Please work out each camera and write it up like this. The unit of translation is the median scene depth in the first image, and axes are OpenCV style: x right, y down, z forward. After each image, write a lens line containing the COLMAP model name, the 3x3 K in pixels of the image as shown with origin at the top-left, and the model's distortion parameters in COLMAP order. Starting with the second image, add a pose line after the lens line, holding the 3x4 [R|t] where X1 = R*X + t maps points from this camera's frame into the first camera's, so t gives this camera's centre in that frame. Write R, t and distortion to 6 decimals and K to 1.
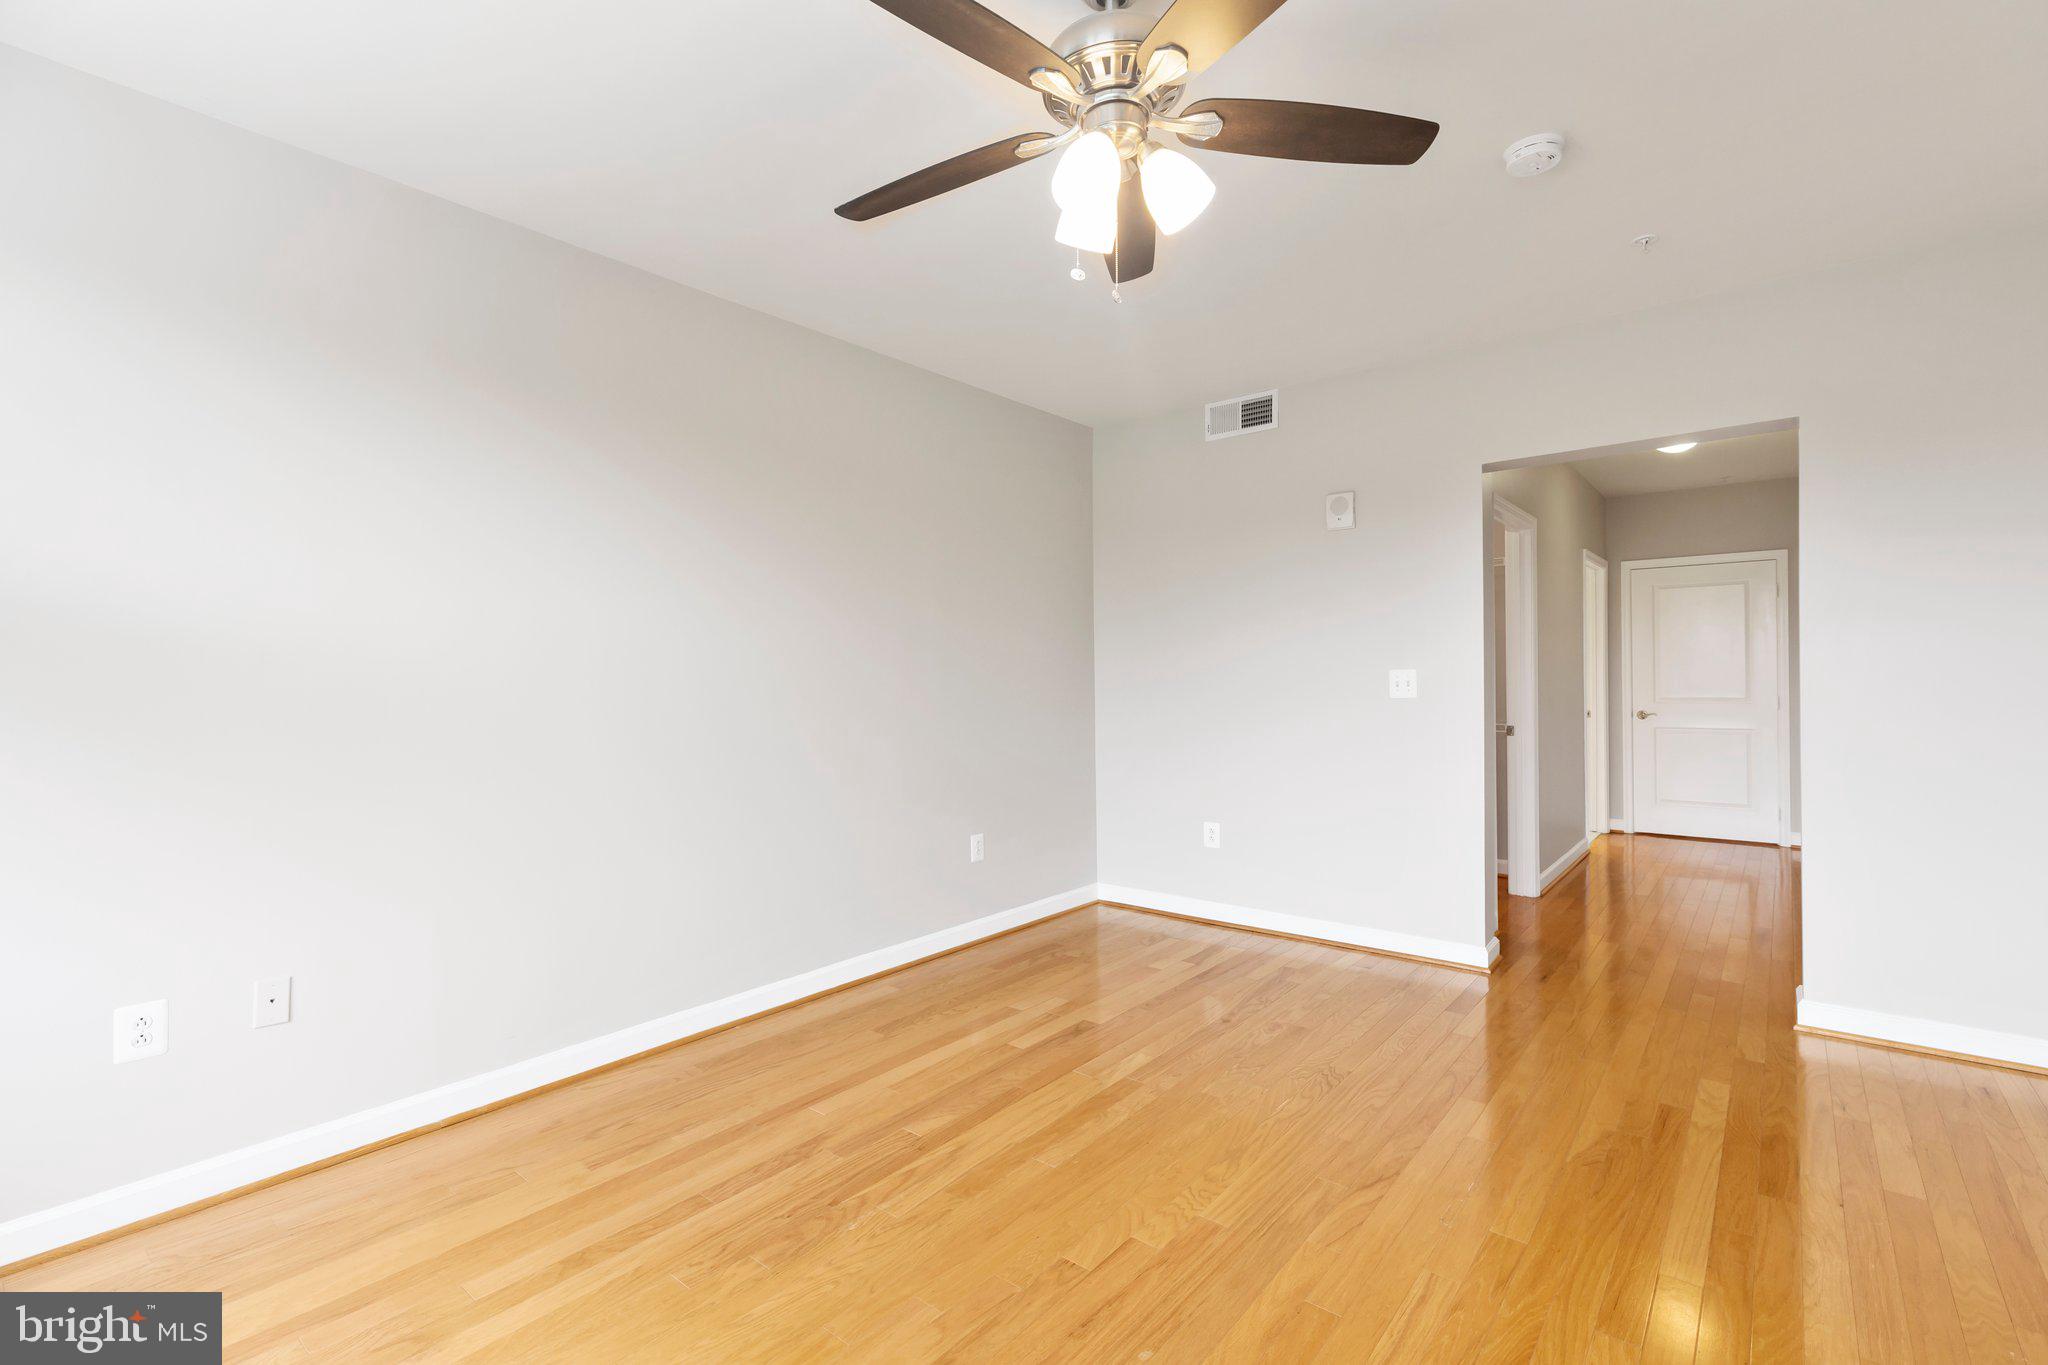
lens RADIAL K [[922.4, 0, 1025.6], [0, 922.4, 684.3], [0, 0, 1]] dist [0.004956, -0.000790]
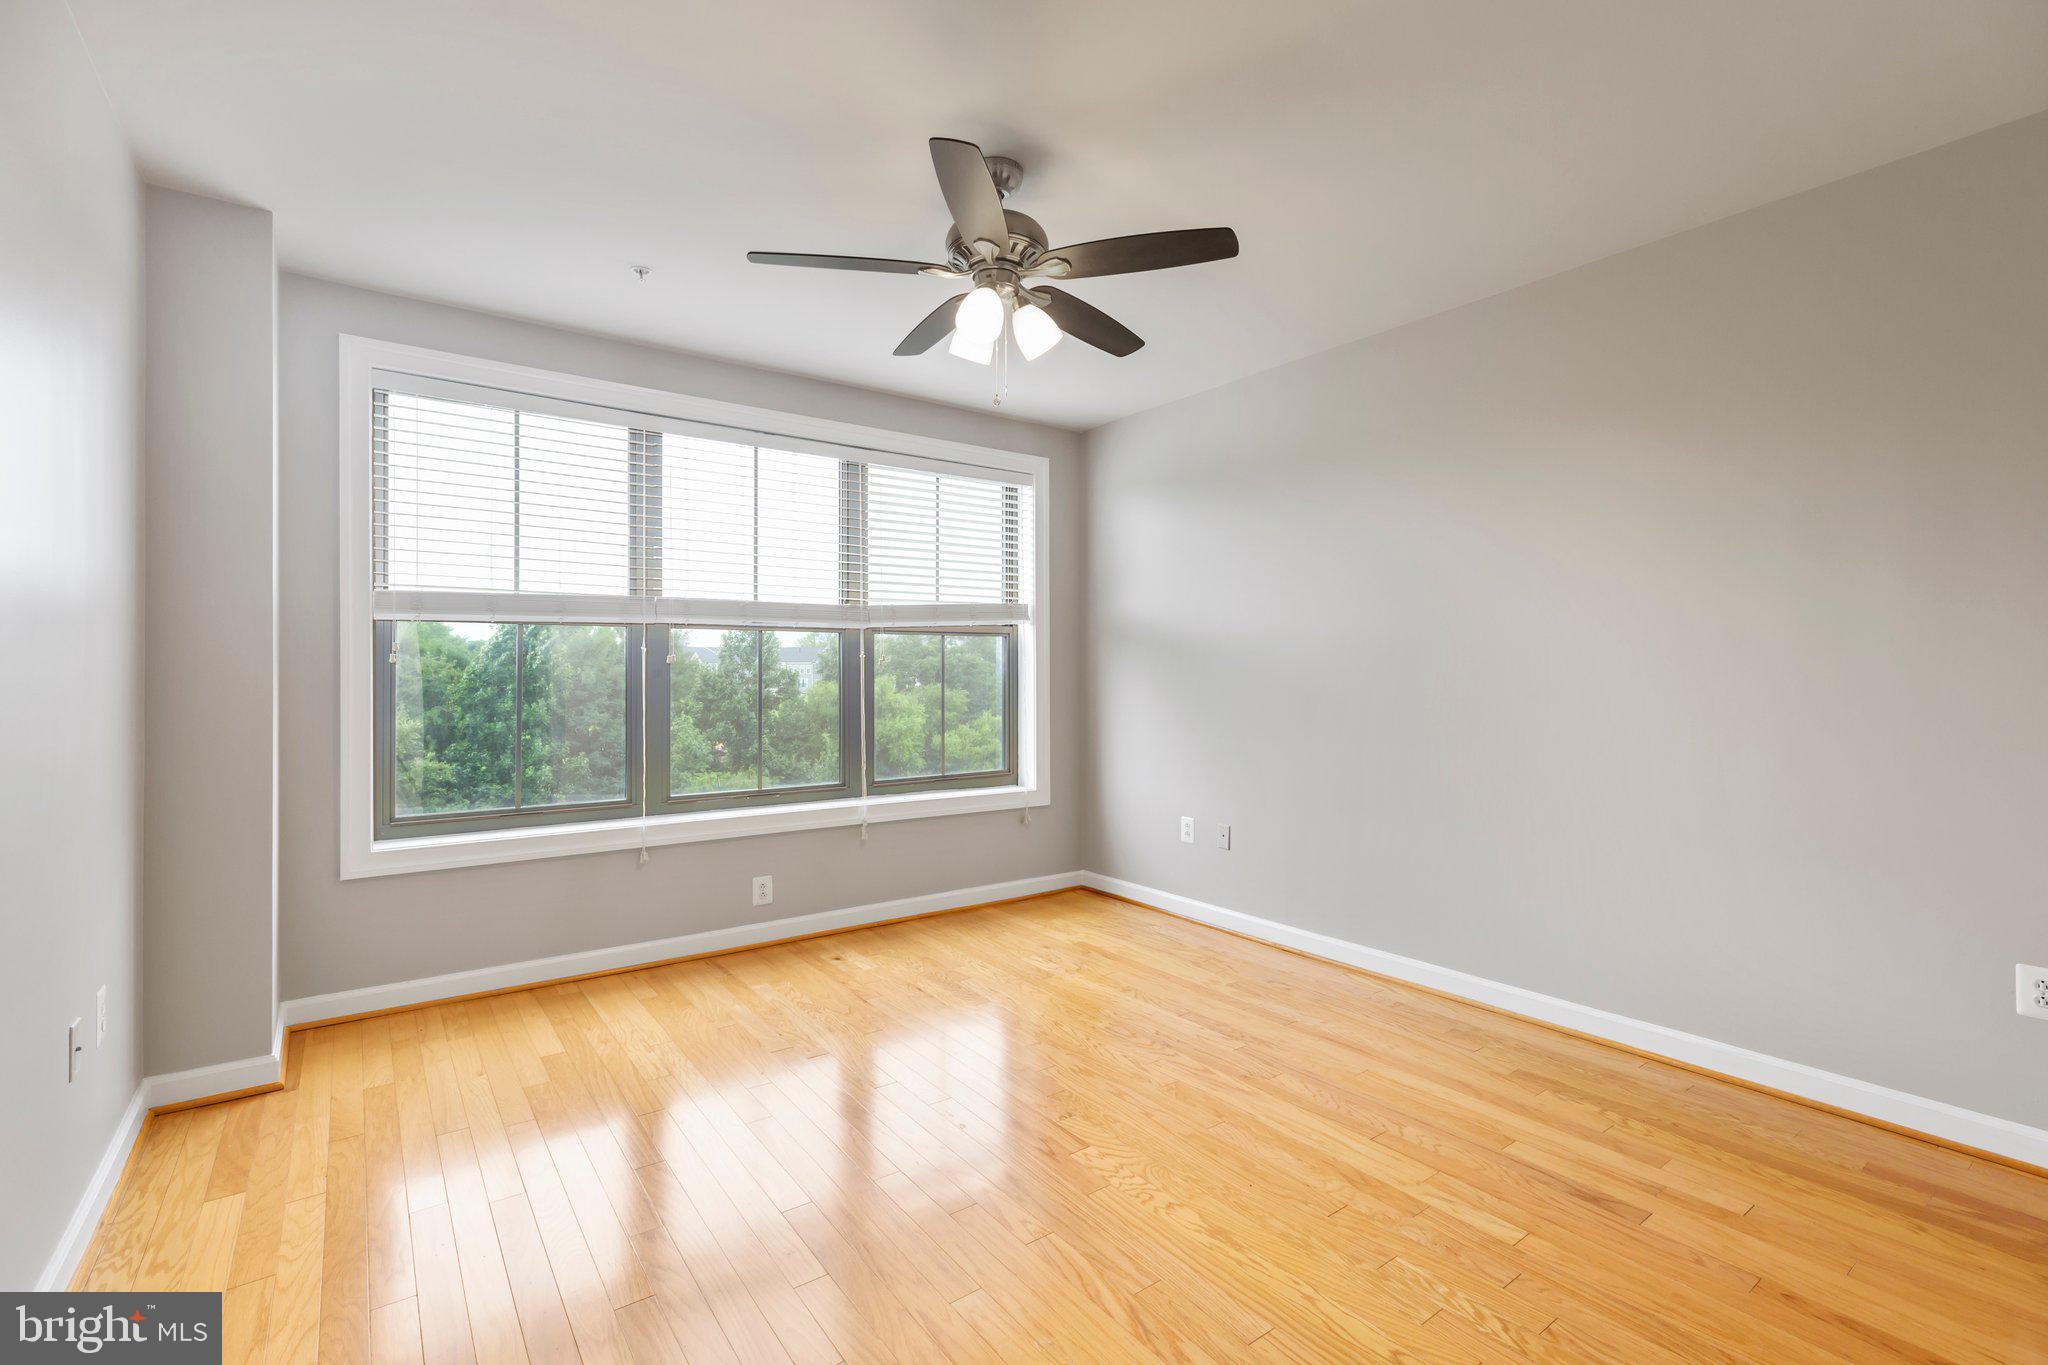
lens RADIAL K [[922.4, 0, 1024.6], [0, 922.4, 681.8], [0, 0, 1]] dist [0.004956, -0.000790]
pose [[-0.248404, 0.018733, -0.968475, 0.824843], [-0.007542, 0.999745, 0.021273, -0.008098], [0.968627, 0.012589, -0.248199, 0.790094]]
